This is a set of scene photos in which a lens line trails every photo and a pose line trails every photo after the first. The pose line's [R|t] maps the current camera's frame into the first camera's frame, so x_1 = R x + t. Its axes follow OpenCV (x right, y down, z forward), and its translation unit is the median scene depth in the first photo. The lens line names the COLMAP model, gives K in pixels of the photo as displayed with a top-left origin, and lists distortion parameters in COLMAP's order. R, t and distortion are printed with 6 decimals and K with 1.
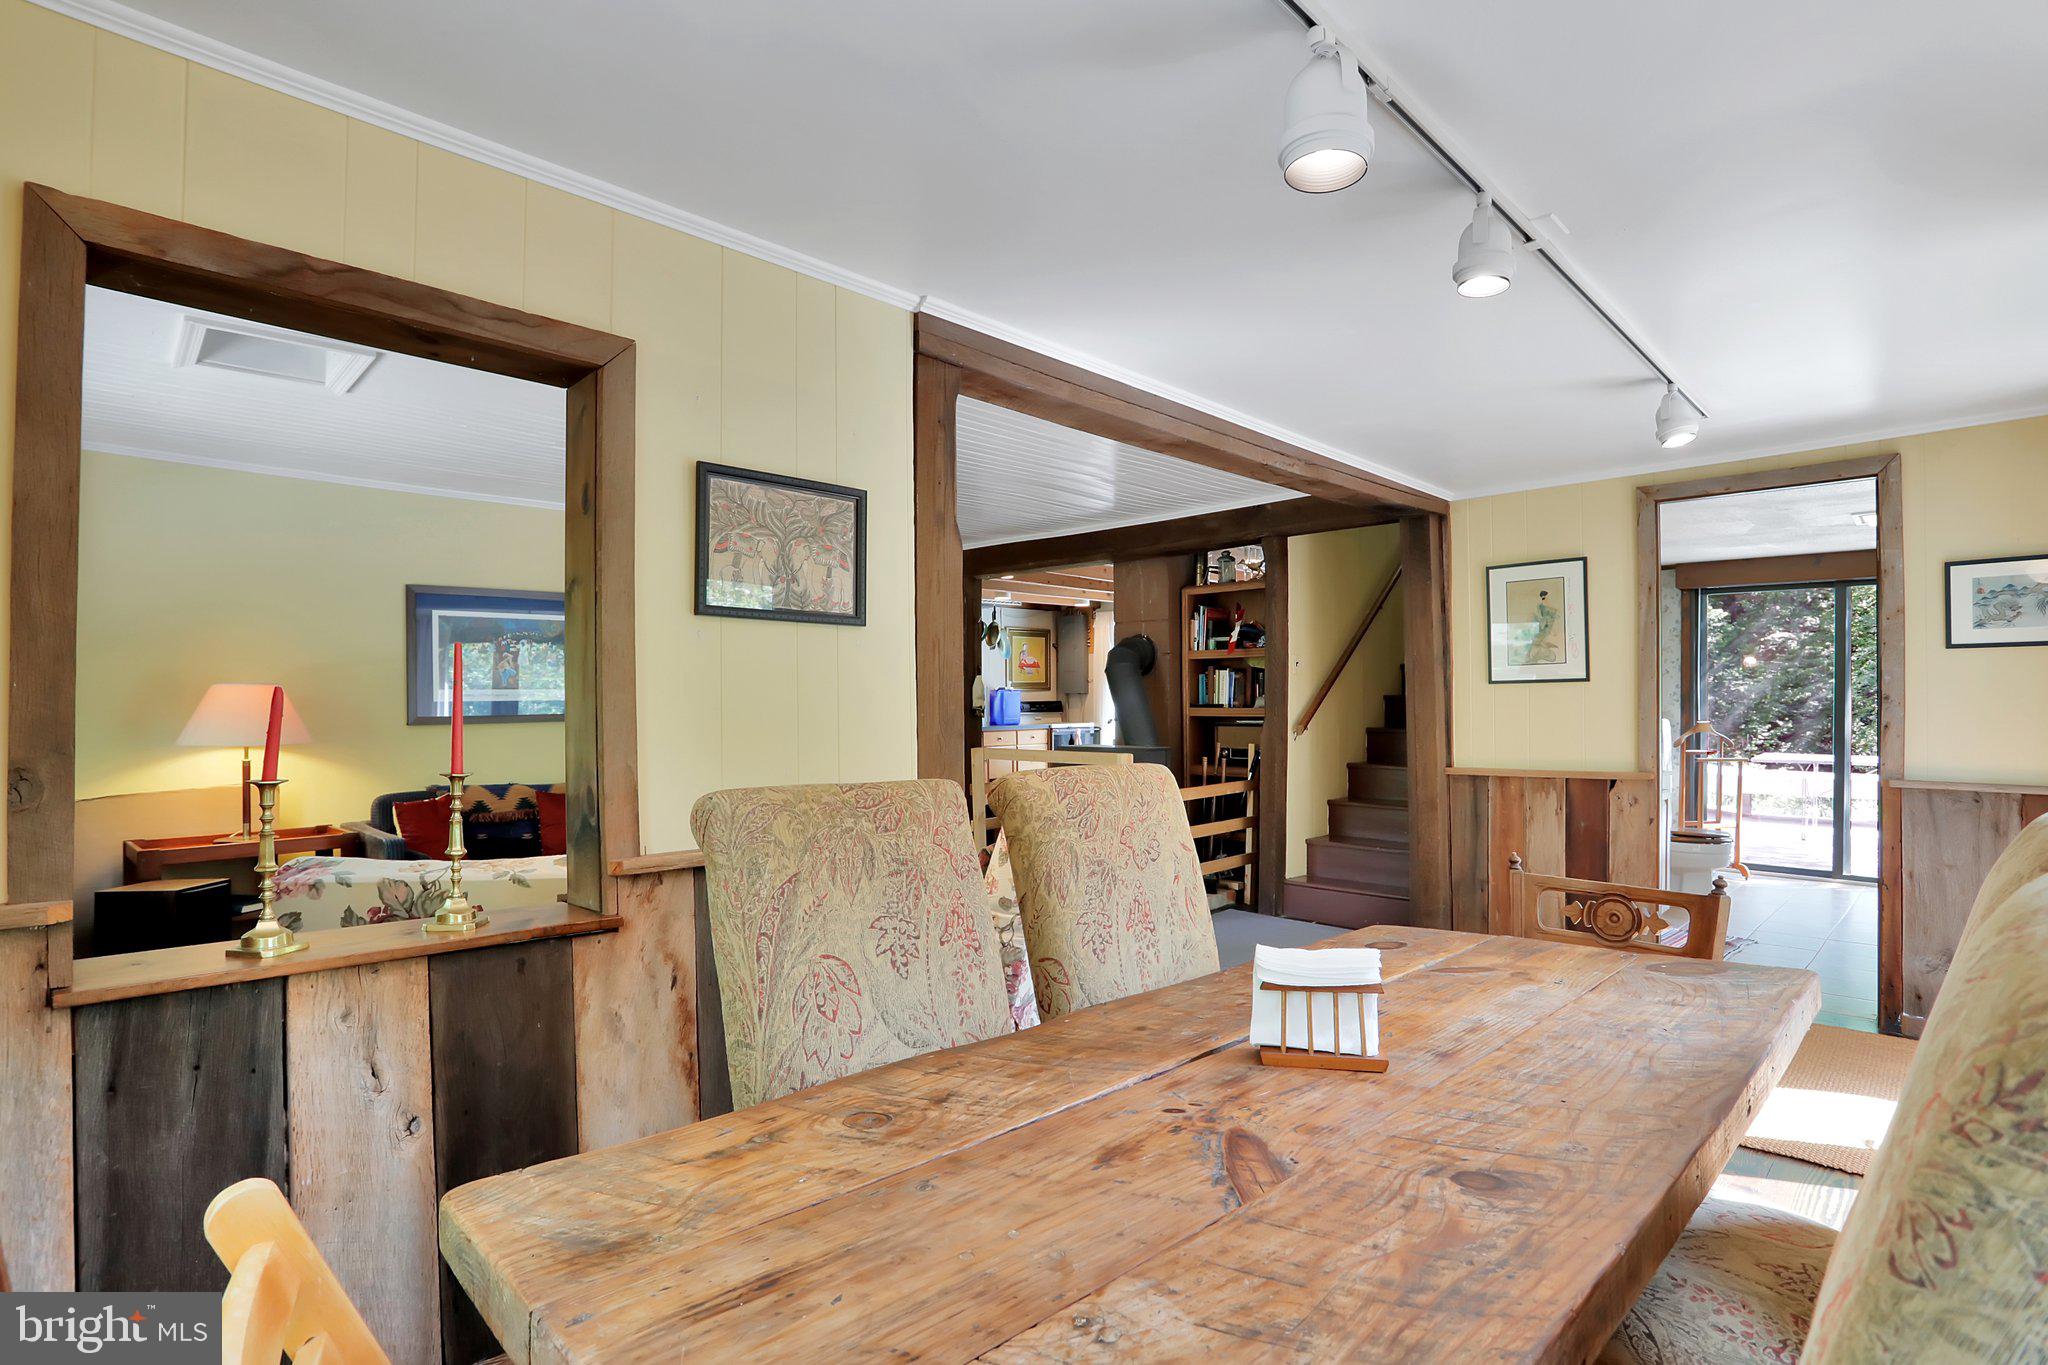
lens RADIAL K [[1022.2, 0, 1012.3], [0, 1022.2, 705.0], [0, 0, 1]] dist [-0.047257, 0.000151]
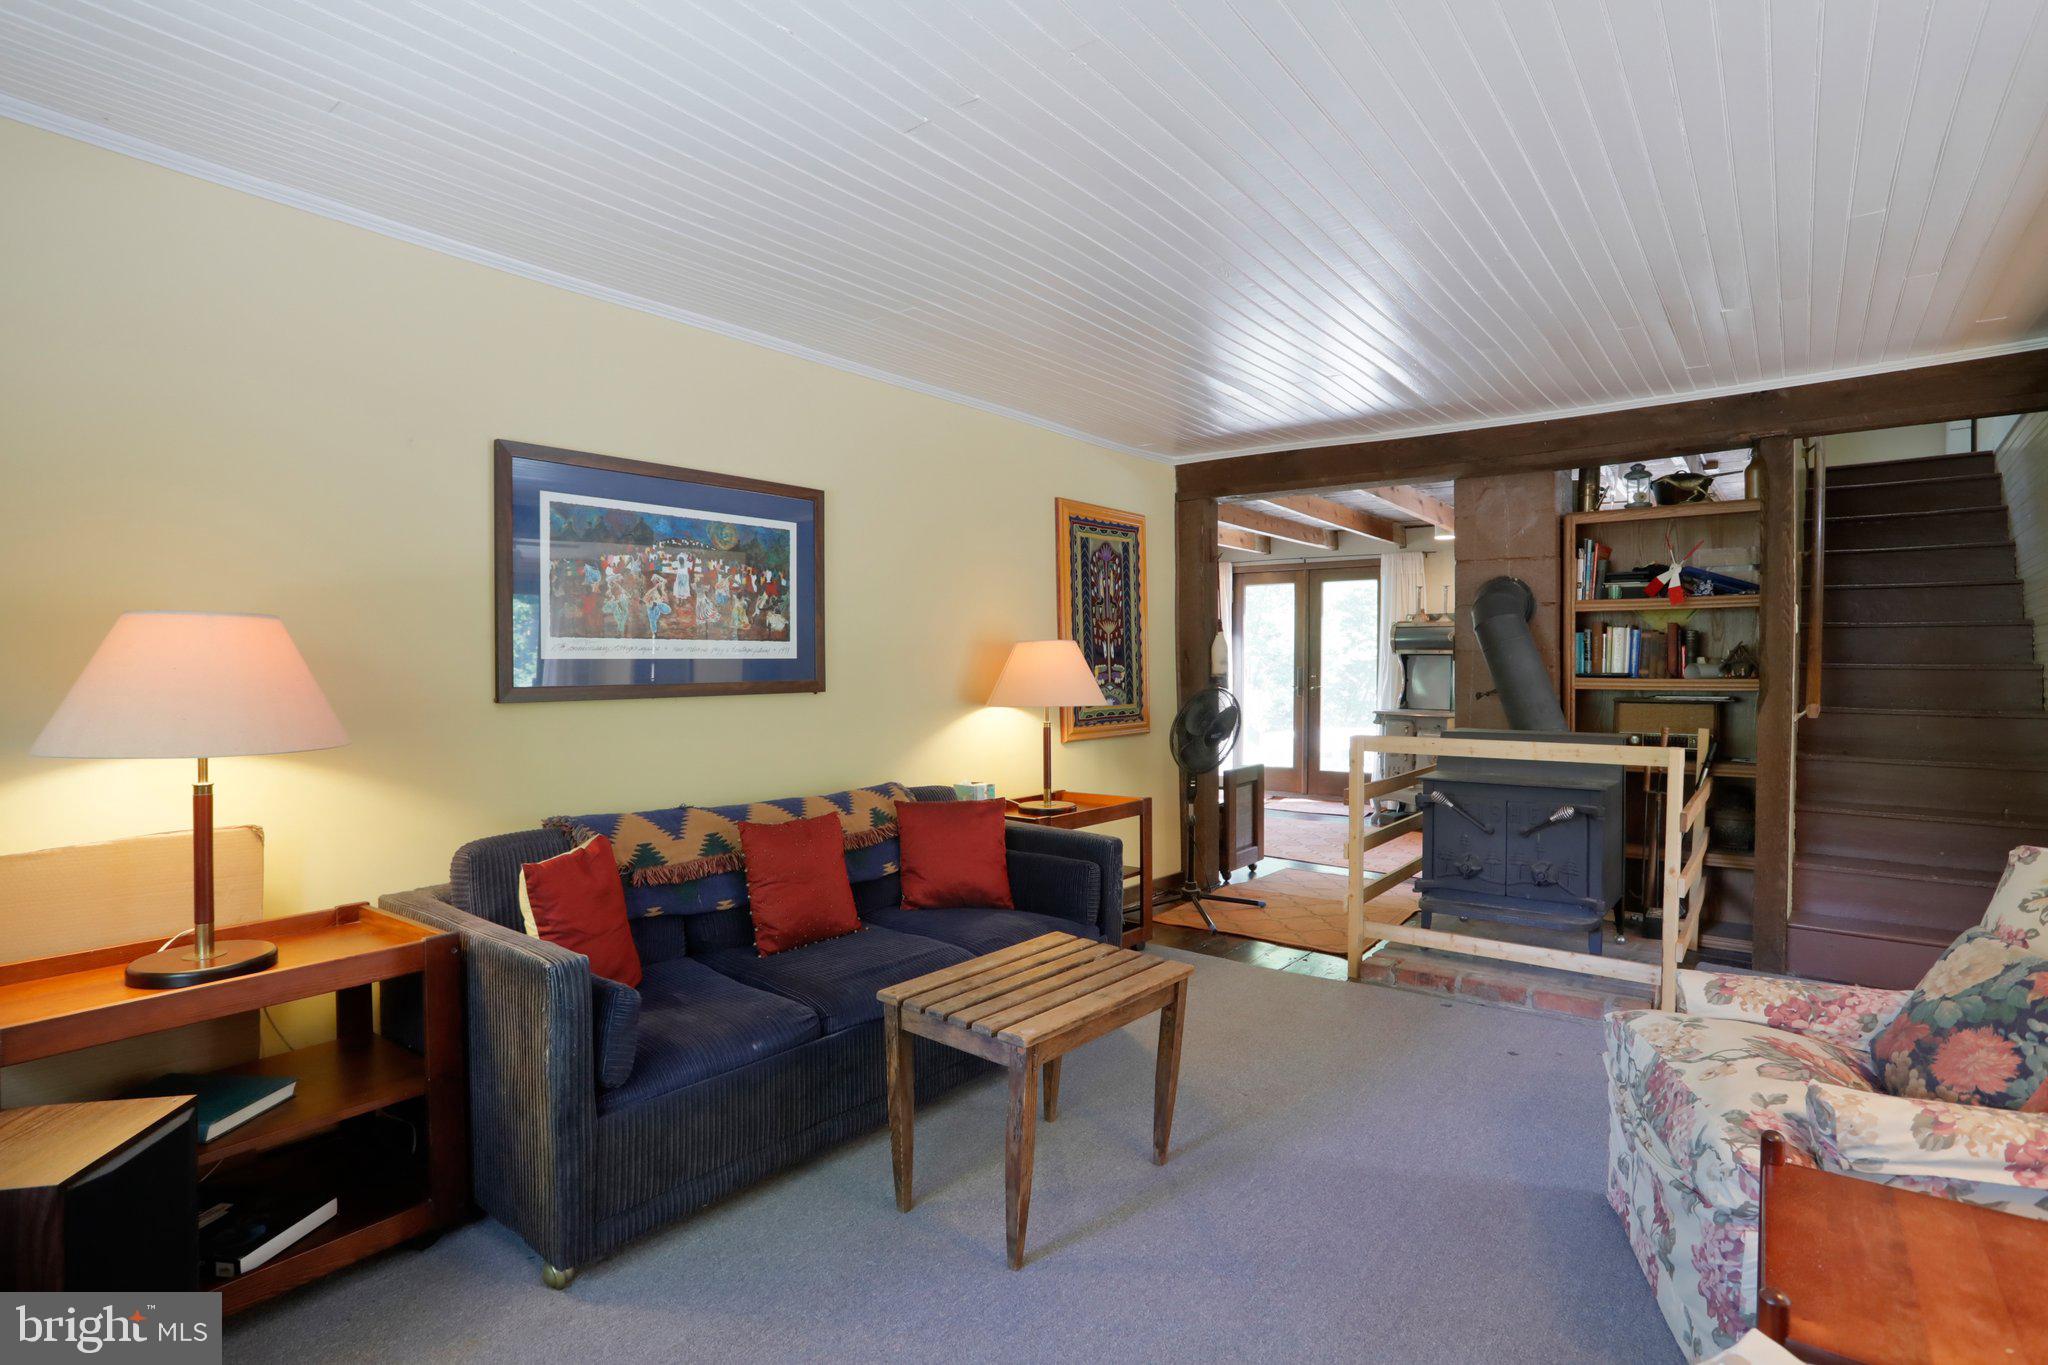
lens RADIAL K [[1000.0, 0, 1024.0], [0, 1000.0, 682.5], [0, 0, 1]] dist [-0.063188, 0.000097]
pose [[0.993078, 0.006175, 0.117290, -0.376226], [-0.007487, 0.999914, 0.010743, 0.001733], [-0.117214, -0.011547, 0.993040, 0.438288]]
